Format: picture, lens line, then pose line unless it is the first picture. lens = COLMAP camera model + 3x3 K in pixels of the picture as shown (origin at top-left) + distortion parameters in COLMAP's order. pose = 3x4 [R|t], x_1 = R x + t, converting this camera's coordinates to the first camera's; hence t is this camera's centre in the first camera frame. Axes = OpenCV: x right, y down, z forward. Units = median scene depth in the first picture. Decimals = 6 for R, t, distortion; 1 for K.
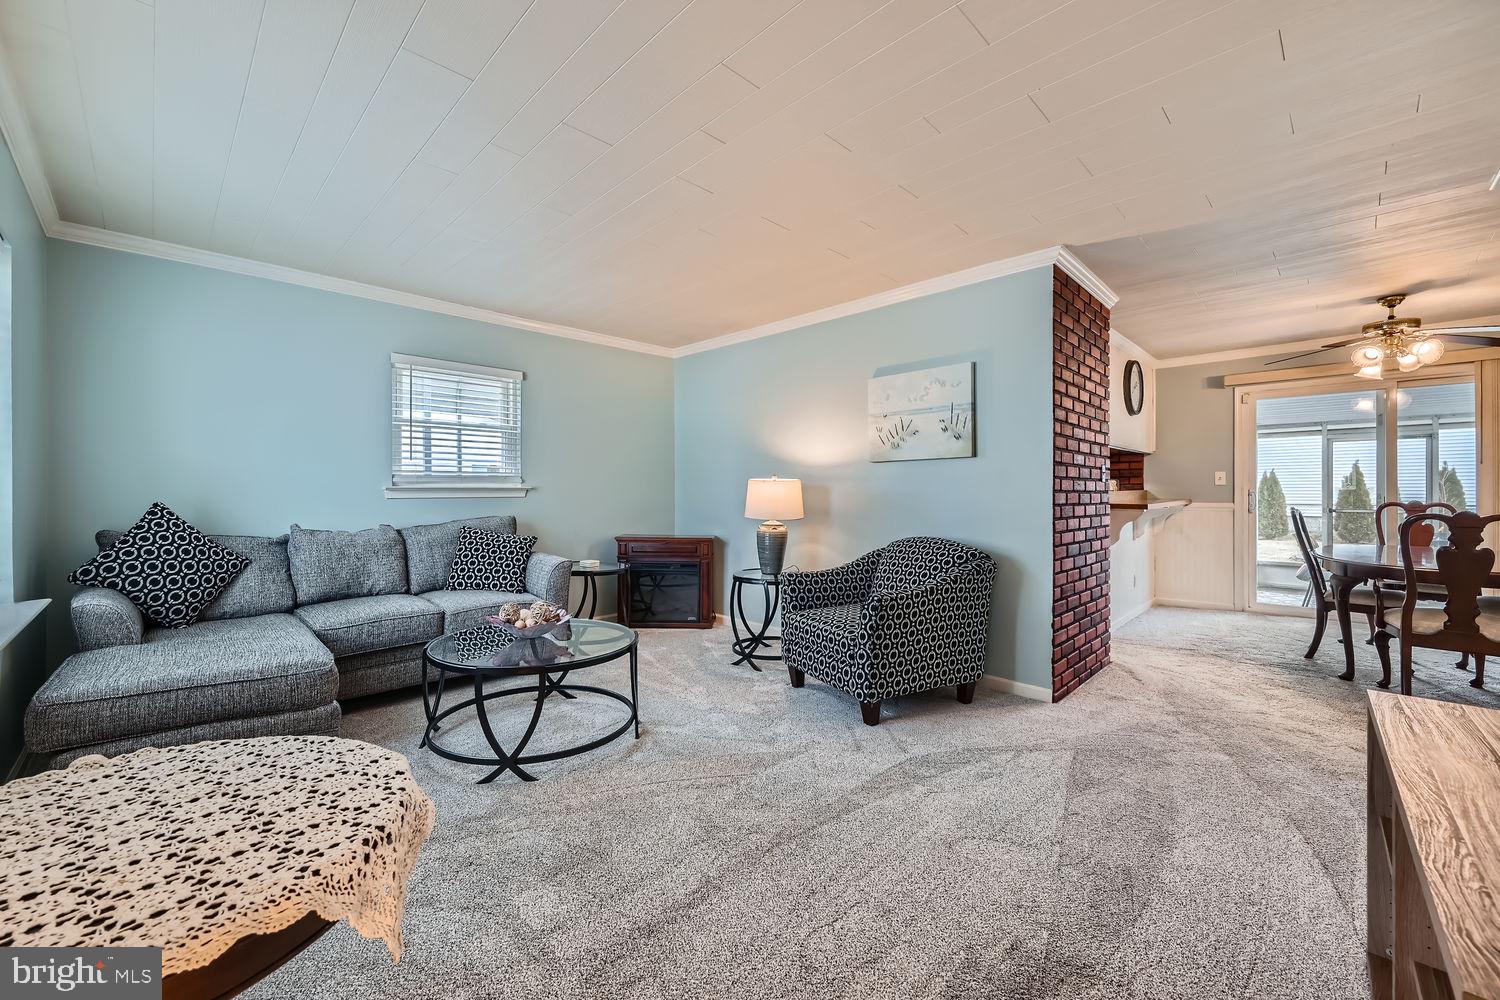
lens RADIAL K [[599.4, 0, 753.8], [0, 599.4, 487.8], [0, 0, 1]] dist [-0.000657, -0.000059]
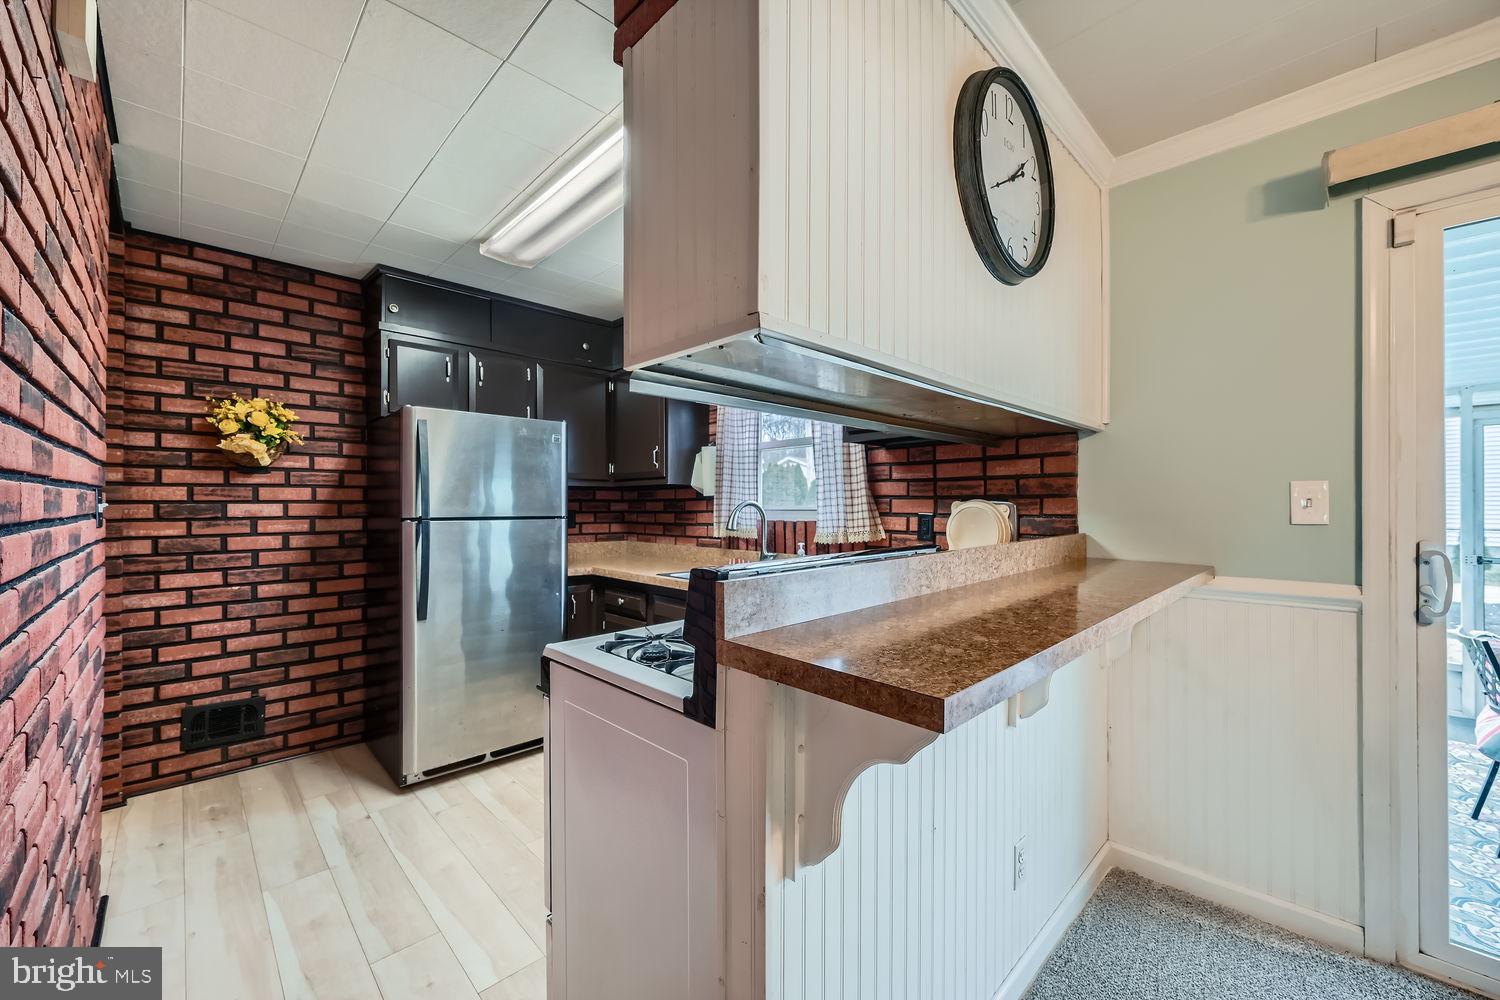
lens RADIAL K [[590.3, 0, 744.7], [0, 590.3, 503.6], [0, 0, 1]] dist [-0.000463, -0.000288]
pose [[0.999867, -0.000274, -0.016336, 0.382770], [0.000295, 0.999999, 0.001254, -0.012012], [0.016336, -0.001259, 0.999866, 0.538731]]
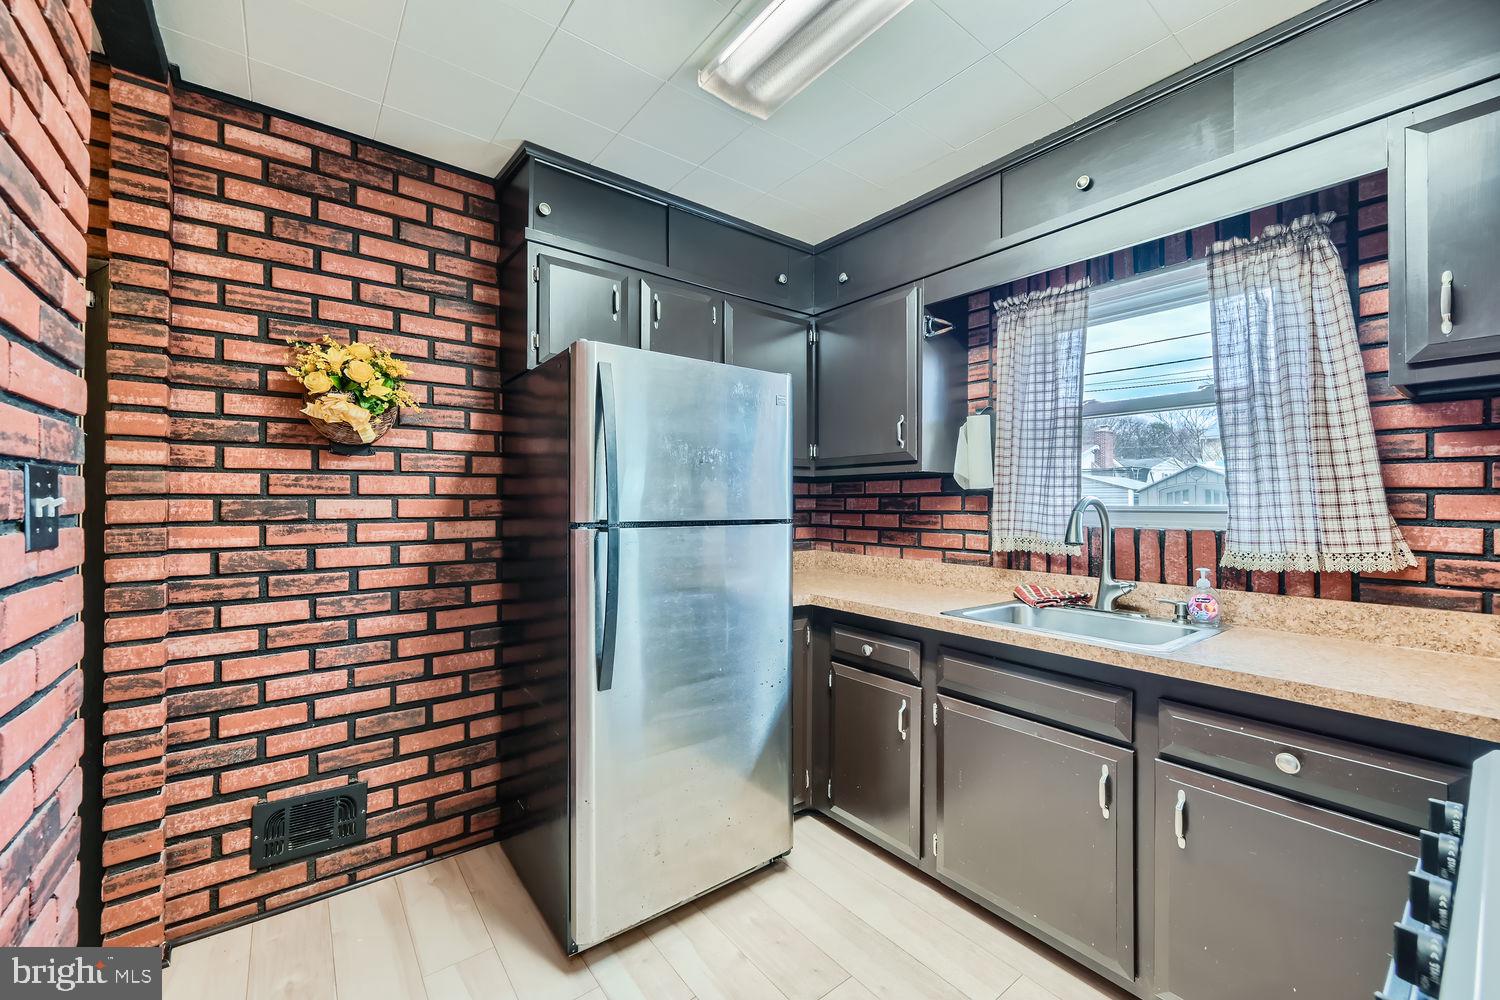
lens RADIAL K [[594.0, 0, 744.5], [0, 594.0, 500.2], [0, 0, 1]] dist [0.000100, -0.000078]
pose [[0.991674, 0.002812, -0.128745, 0.260527], [-0.002558, 0.999994, 0.002137, -0.012087], [0.128751, -0.001790, 0.991675, 0.681998]]
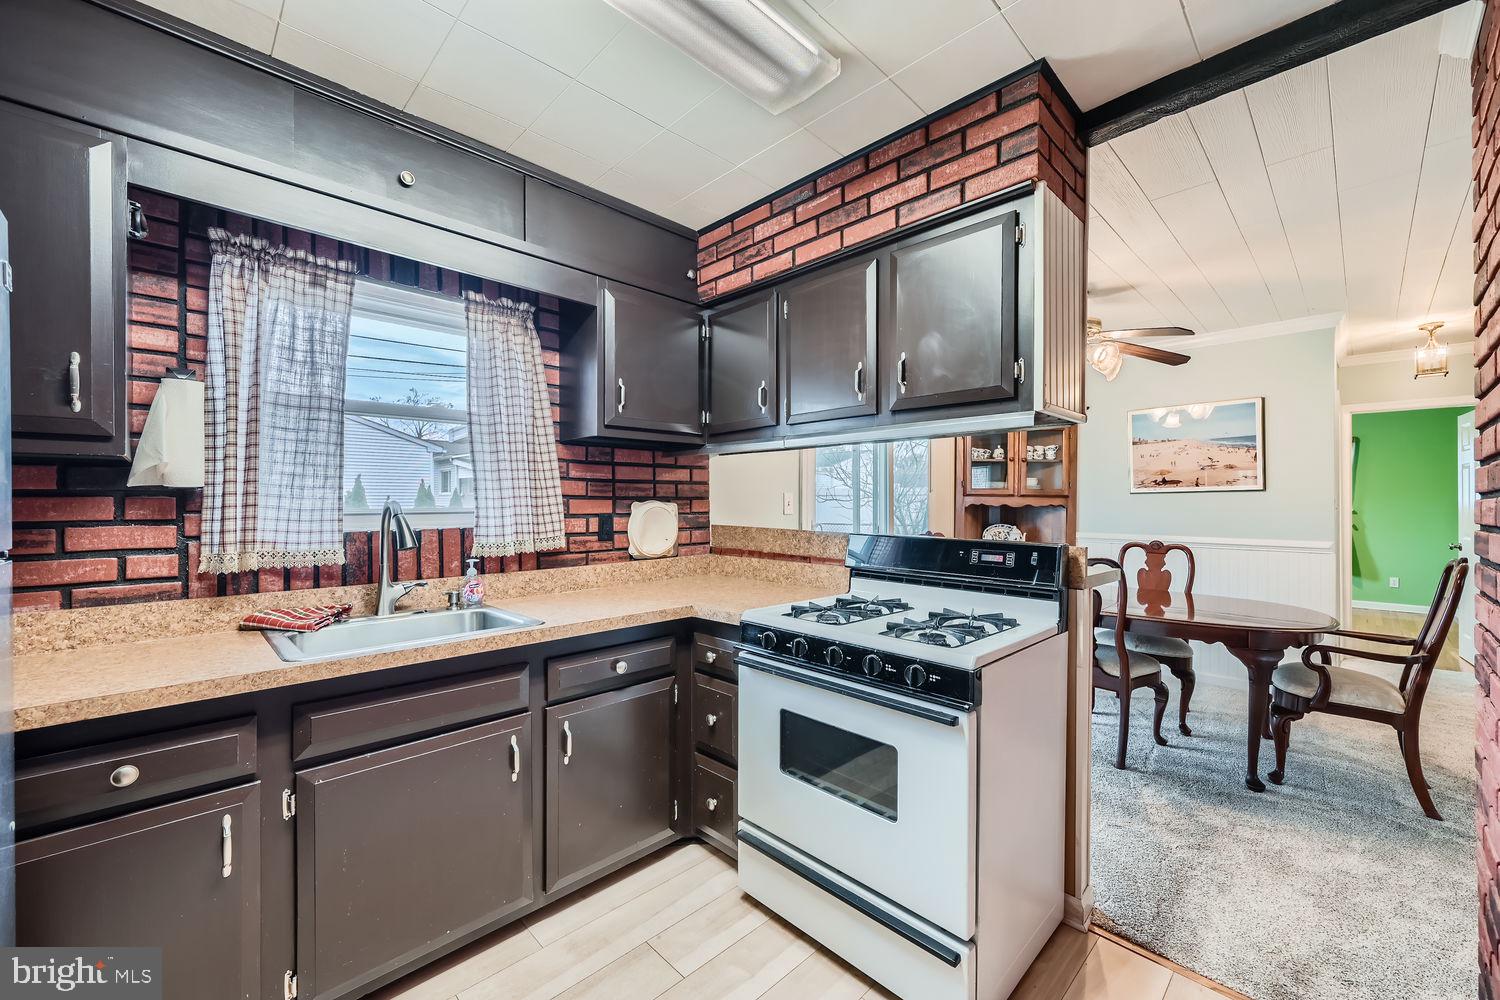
lens RADIAL K [[591.1, 0, 752.6], [0, 591.1, 502.9], [0, 0, 1]] dist [0.001018, 0.000147]
pose [[0.011465, -0.001920, 0.999932, 0.125696], [-0.004700, 0.999987, 0.001974, -0.013346], [-0.999923, -0.004723, 0.011456, 0.804968]]
